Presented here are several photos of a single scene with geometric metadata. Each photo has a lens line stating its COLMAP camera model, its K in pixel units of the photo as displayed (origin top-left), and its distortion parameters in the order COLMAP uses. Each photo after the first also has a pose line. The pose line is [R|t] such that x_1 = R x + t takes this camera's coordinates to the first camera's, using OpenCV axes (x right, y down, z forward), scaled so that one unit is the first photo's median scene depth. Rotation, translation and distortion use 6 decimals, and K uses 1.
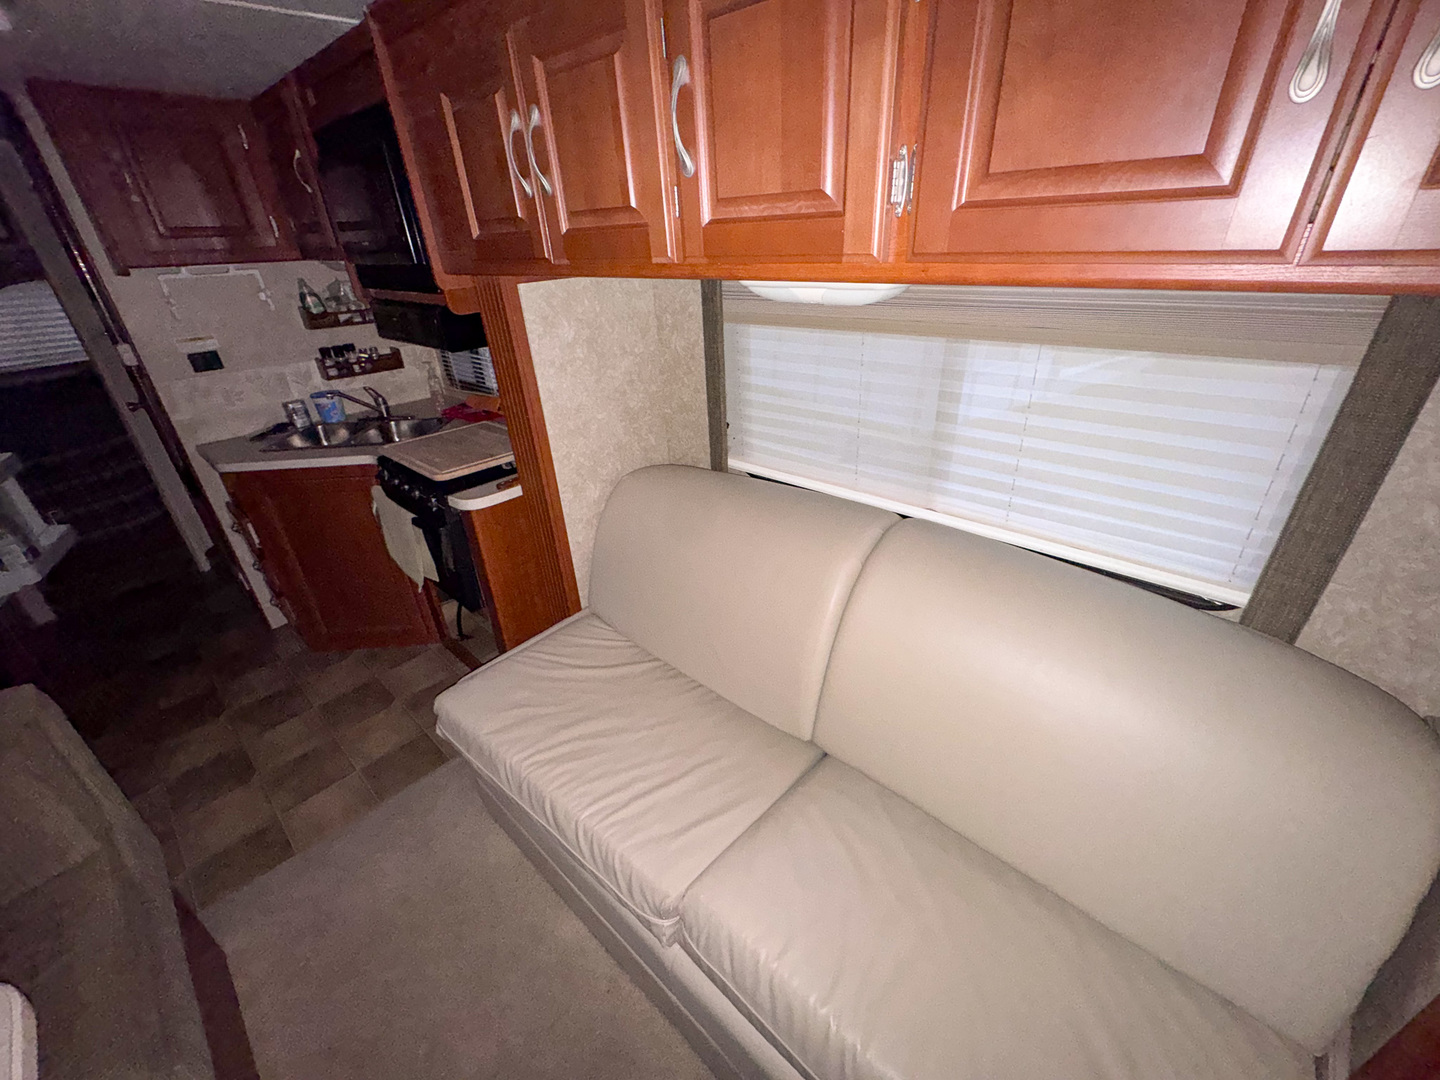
lens RADIAL K [[571.2, 0, 725.2], [0, 571.2, 536.2], [0, 0, 1]] dist [-0.009401, 0.000336]
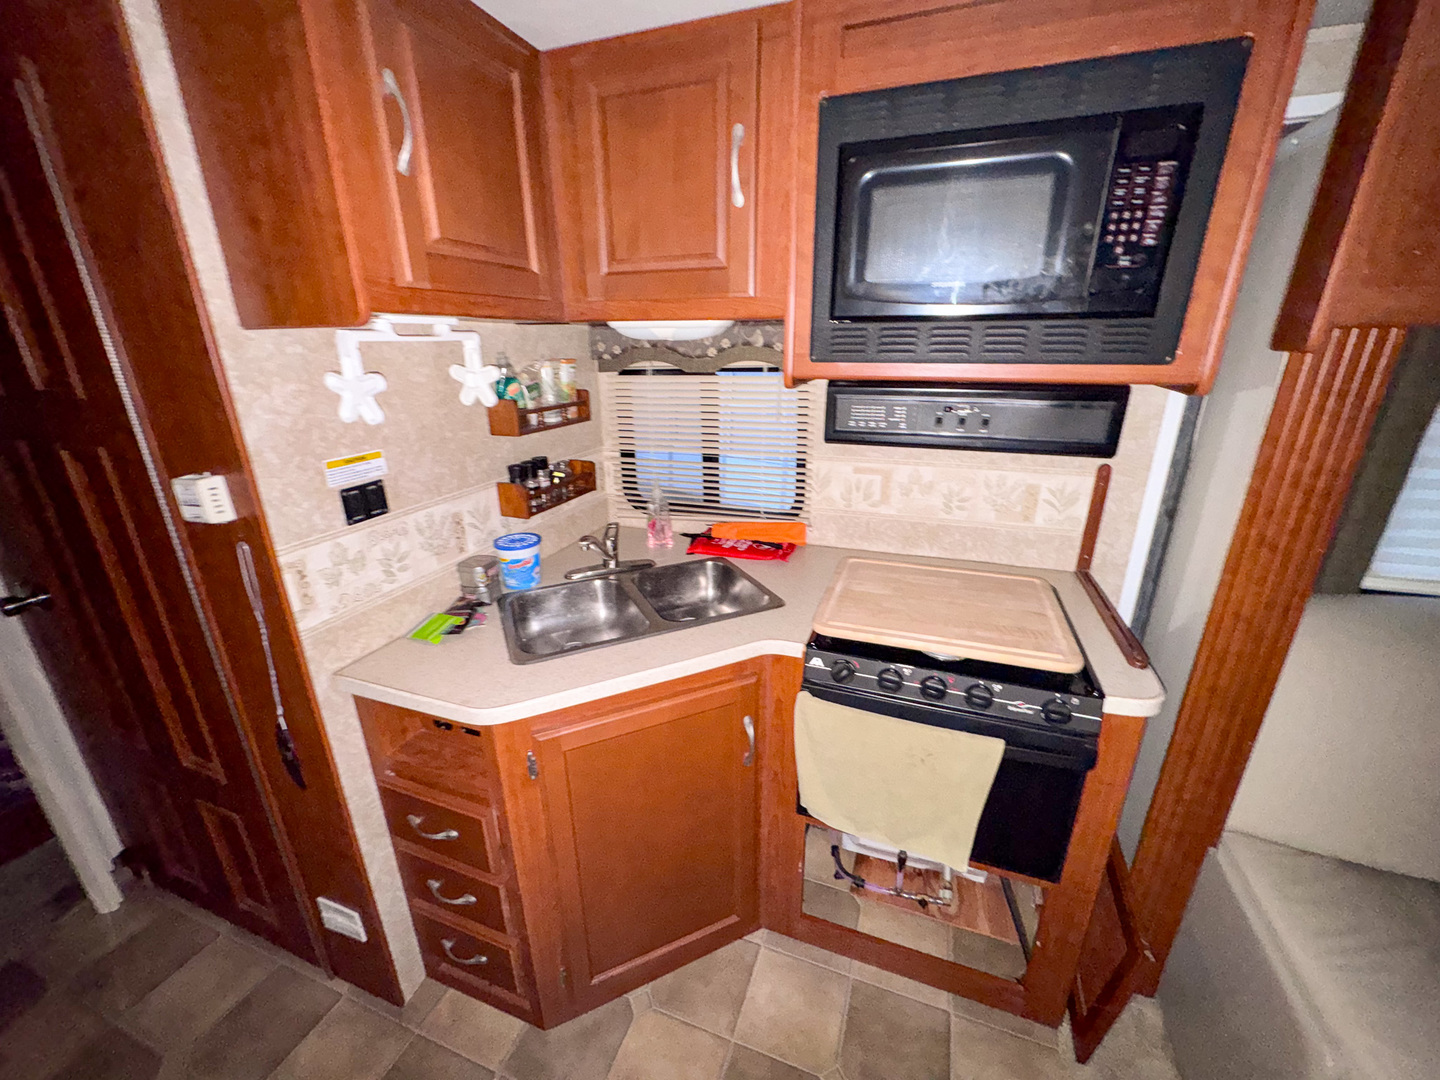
lens RADIAL K [[571.2, 0, 715.1], [0, 571.2, 539.2], [0, 0, 1]] dist [-0.009401, 0.000336]
pose [[0.932796, -0.096644, 0.347206, -0.733470], [0.149751, 0.980209, -0.129478, -0.149287], [-0.327821, 0.172772, 0.928807, 0.395464]]
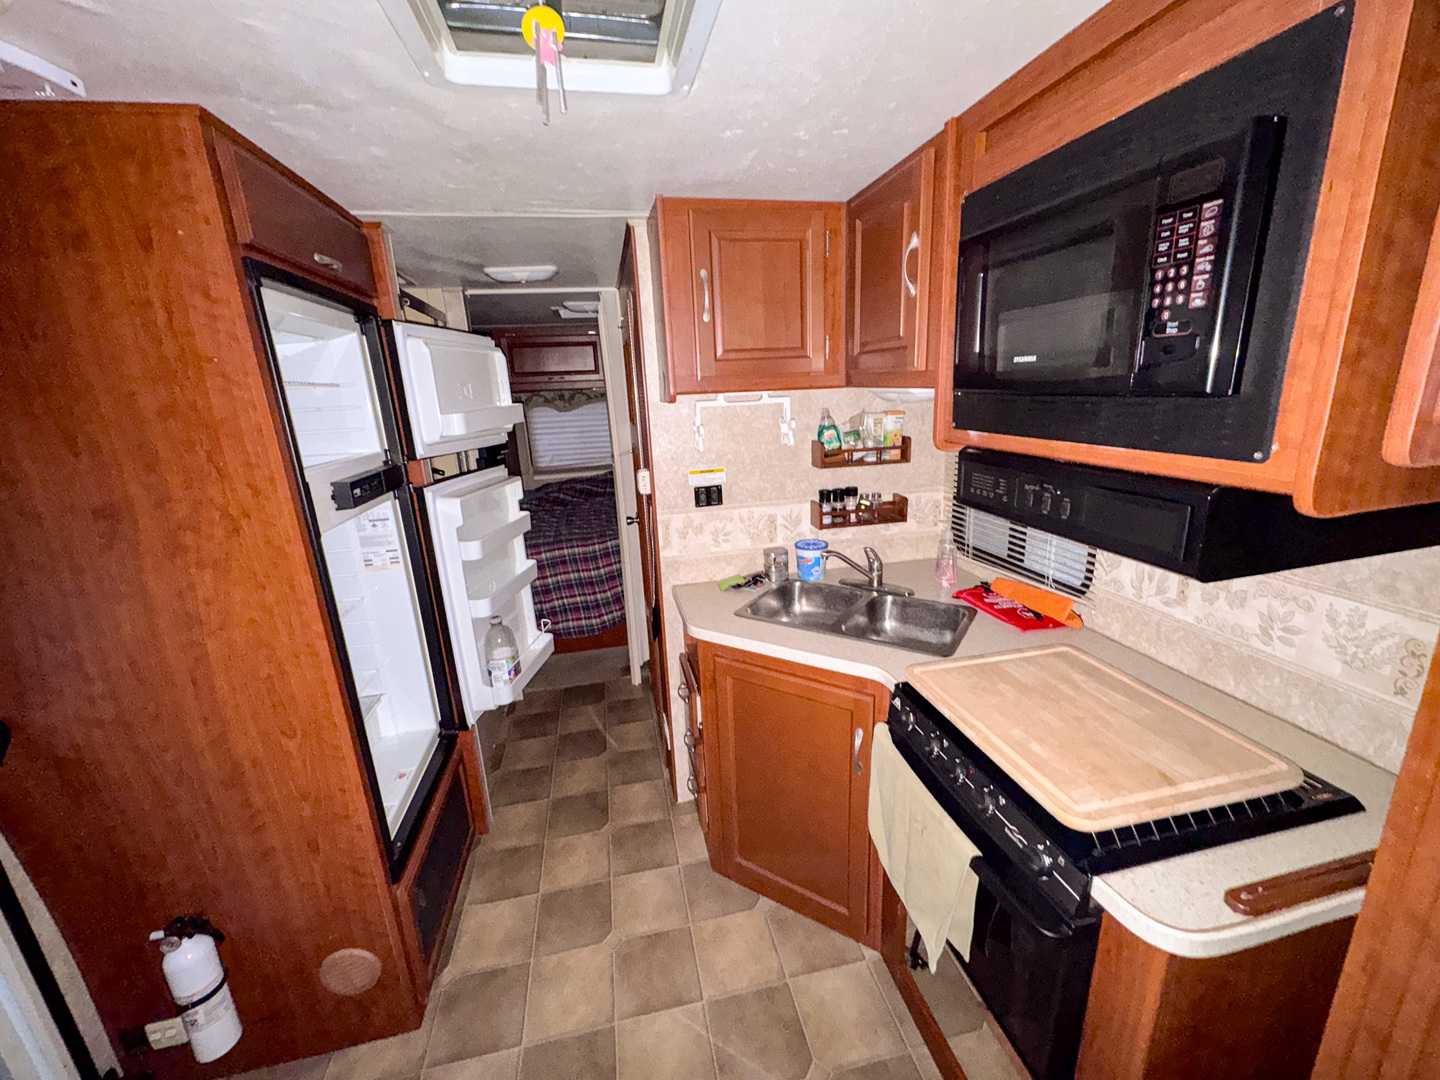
lens RADIAL K [[571.2, 0, 720.8], [0, 571.2, 537.4], [0, 0, 1]] dist [-0.009401, 0.000336]
pose [[0.803004, 0.149177, -0.577002, -0.355285], [-0.259750, 0.958976, -0.113557, -0.140282], [0.536391, 0.241062, 0.808810, 0.292311]]
